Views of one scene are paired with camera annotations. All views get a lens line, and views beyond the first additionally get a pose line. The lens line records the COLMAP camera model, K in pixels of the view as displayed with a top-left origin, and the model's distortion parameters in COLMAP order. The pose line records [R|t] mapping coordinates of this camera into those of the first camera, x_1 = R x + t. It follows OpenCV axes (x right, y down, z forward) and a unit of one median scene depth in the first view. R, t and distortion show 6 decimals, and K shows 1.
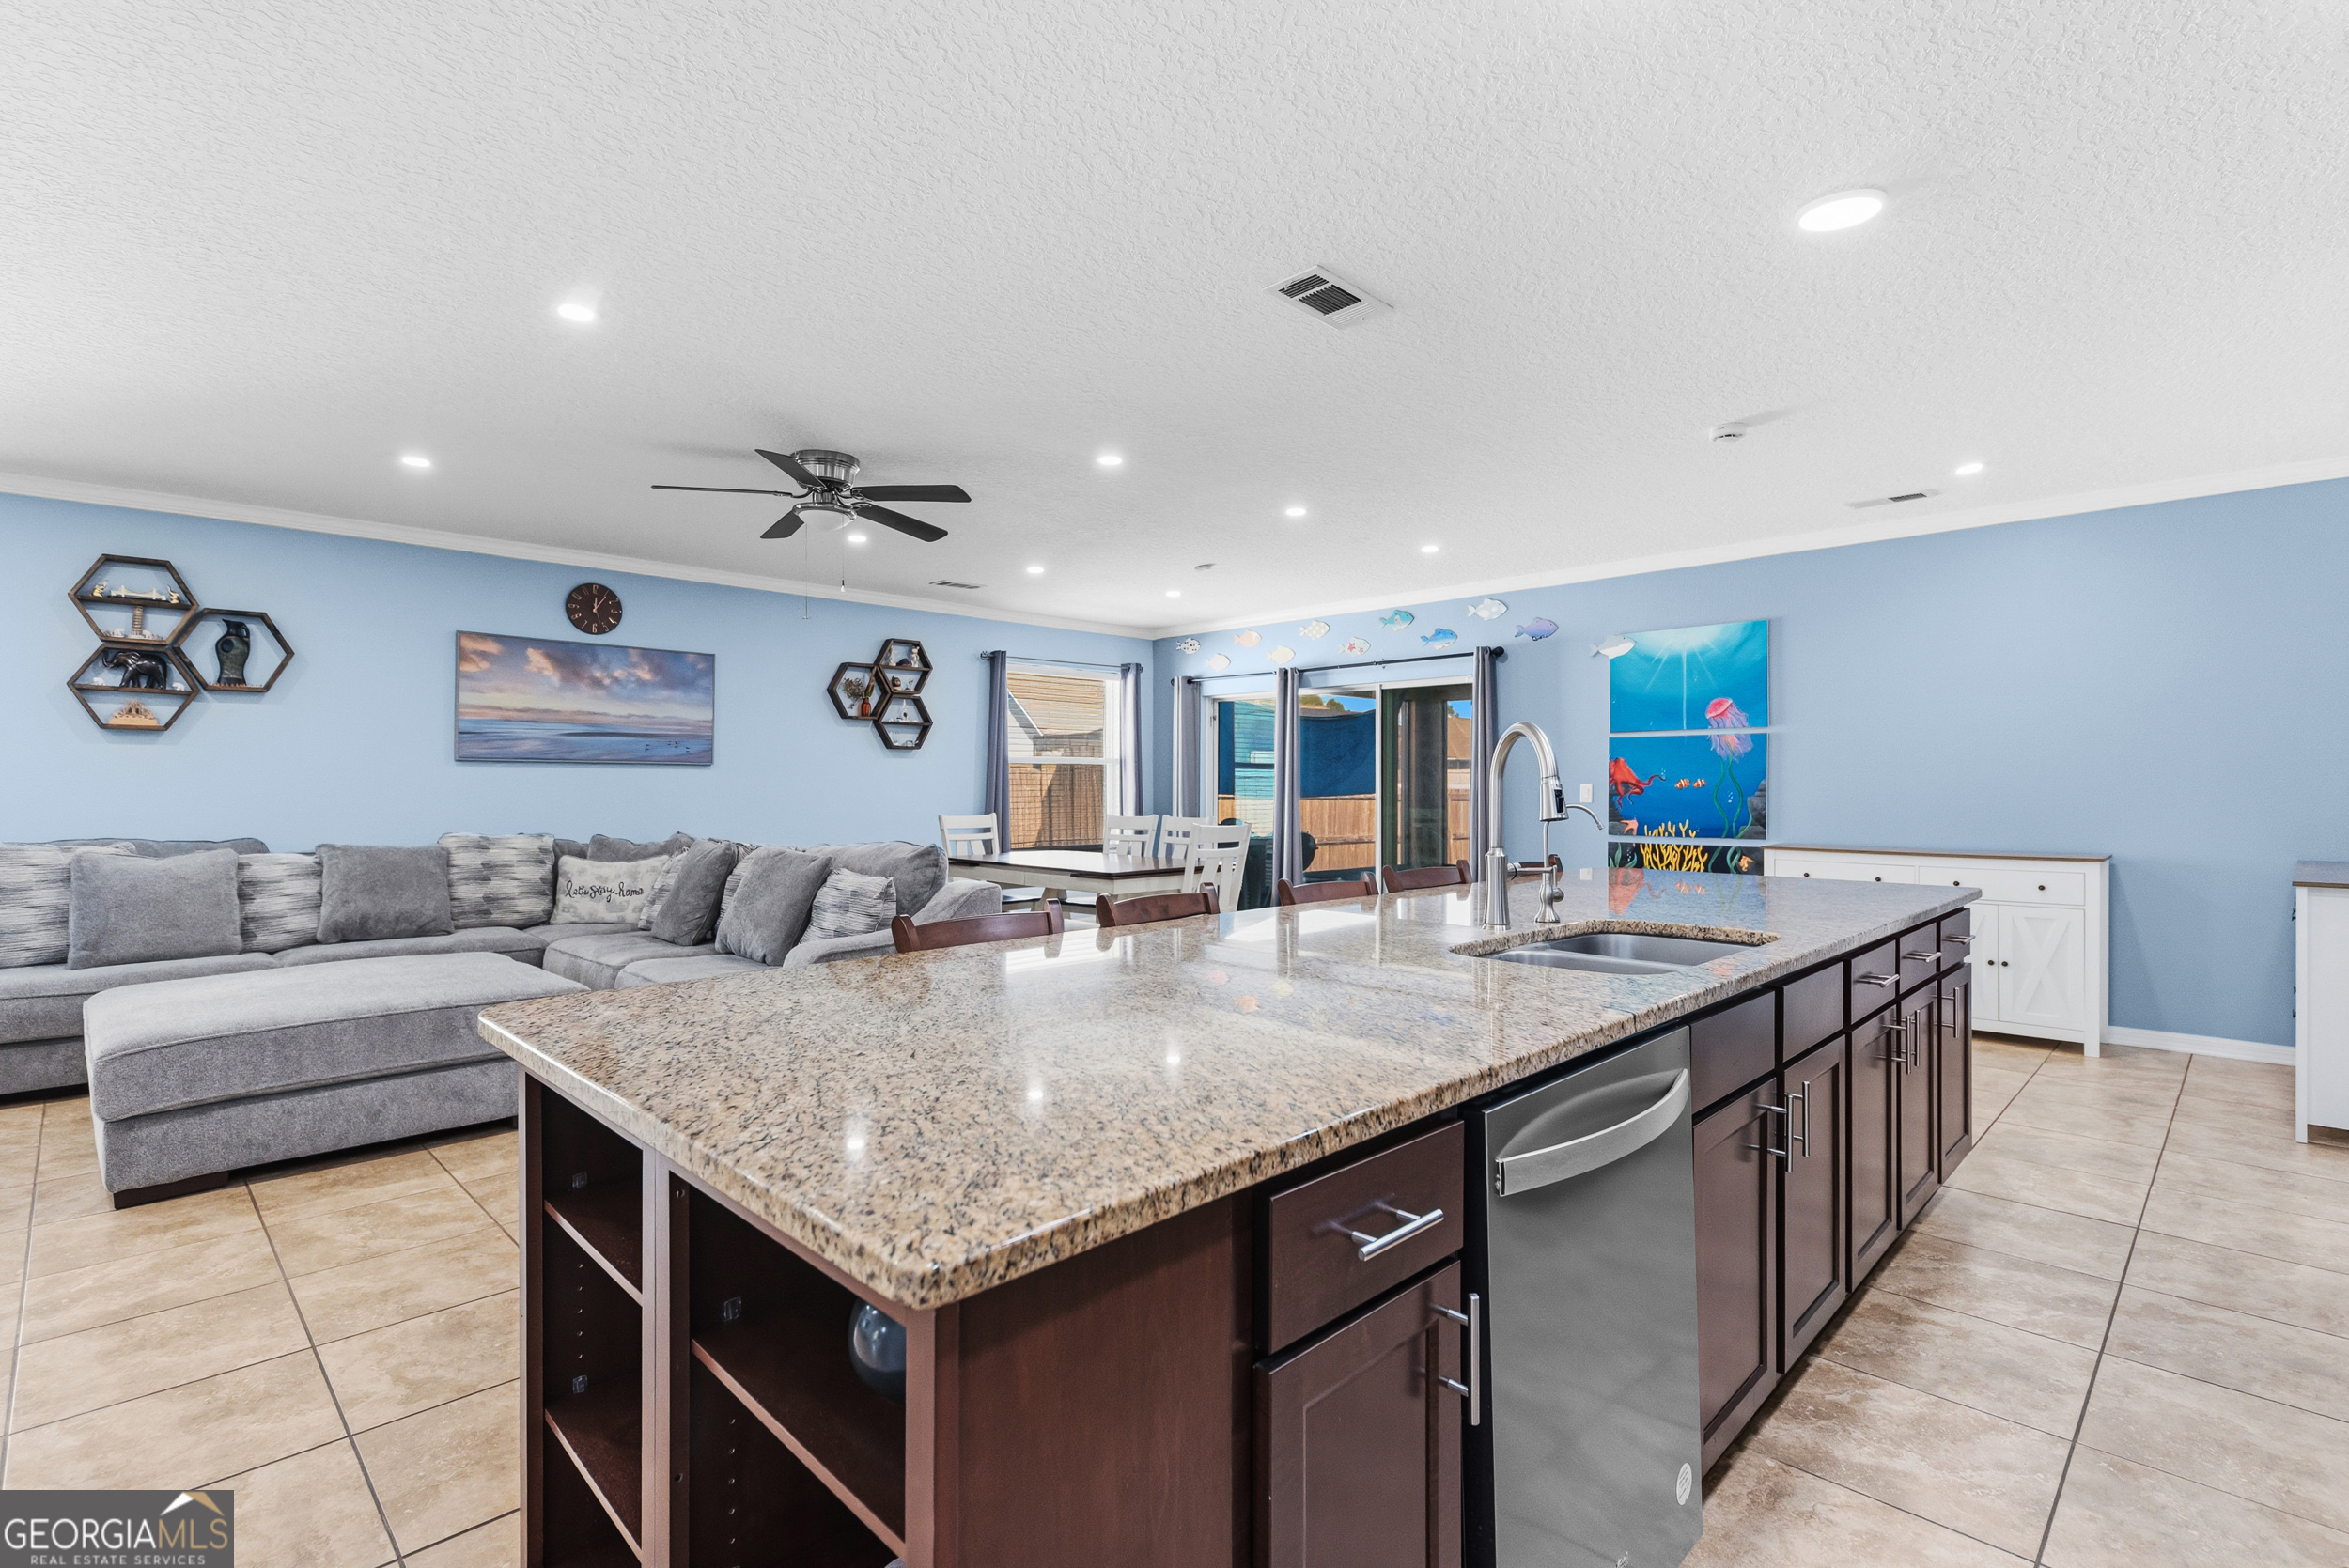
lens RADIAL K [[1071.1, 0, 1178.2], [0, 1071.1, 781.5], [0, 0, 1]] dist [0.000423, 0.000390]
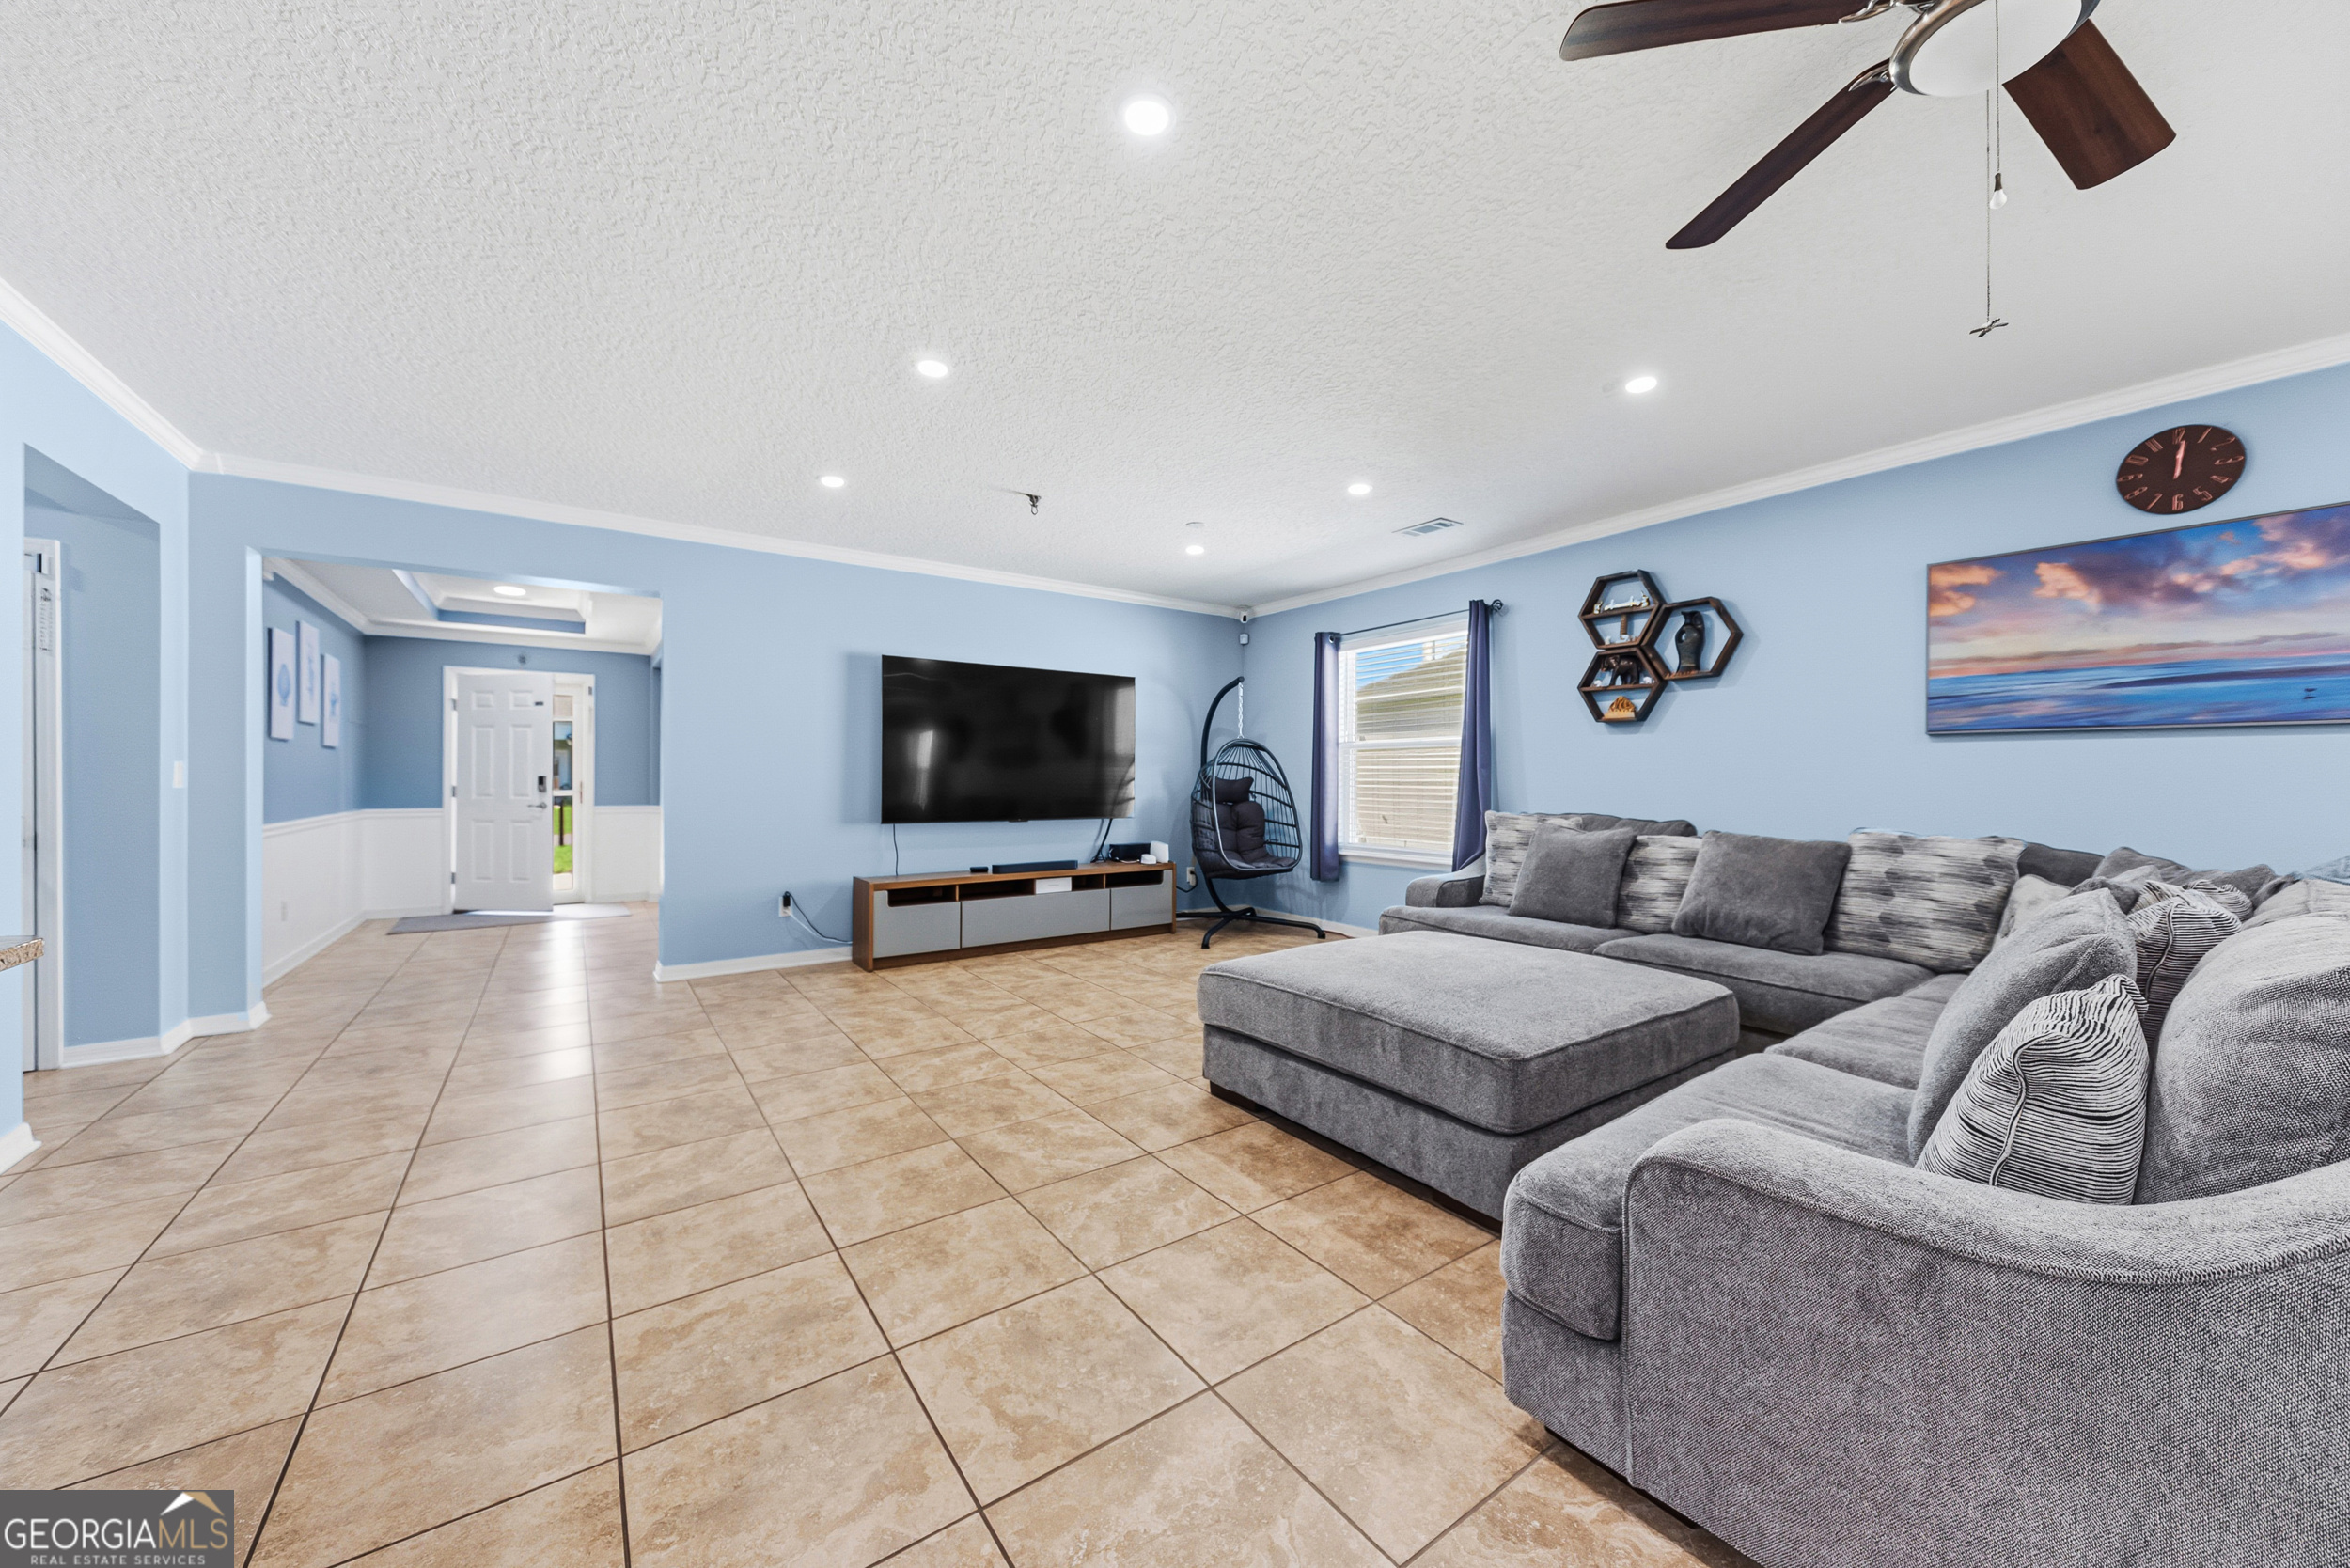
lens RADIAL K [[850.2, 0, 1193.5], [0, 850.2, 780.4], [0, 0, 1]] dist [0.005166, -0.000511]
pose [[-0.151317, -0.000217, -0.988485, 0.007625], [-0.002589, 0.999997, 0.000177, 0.014602], [0.988482, 0.002586, -0.151317, 0.617695]]
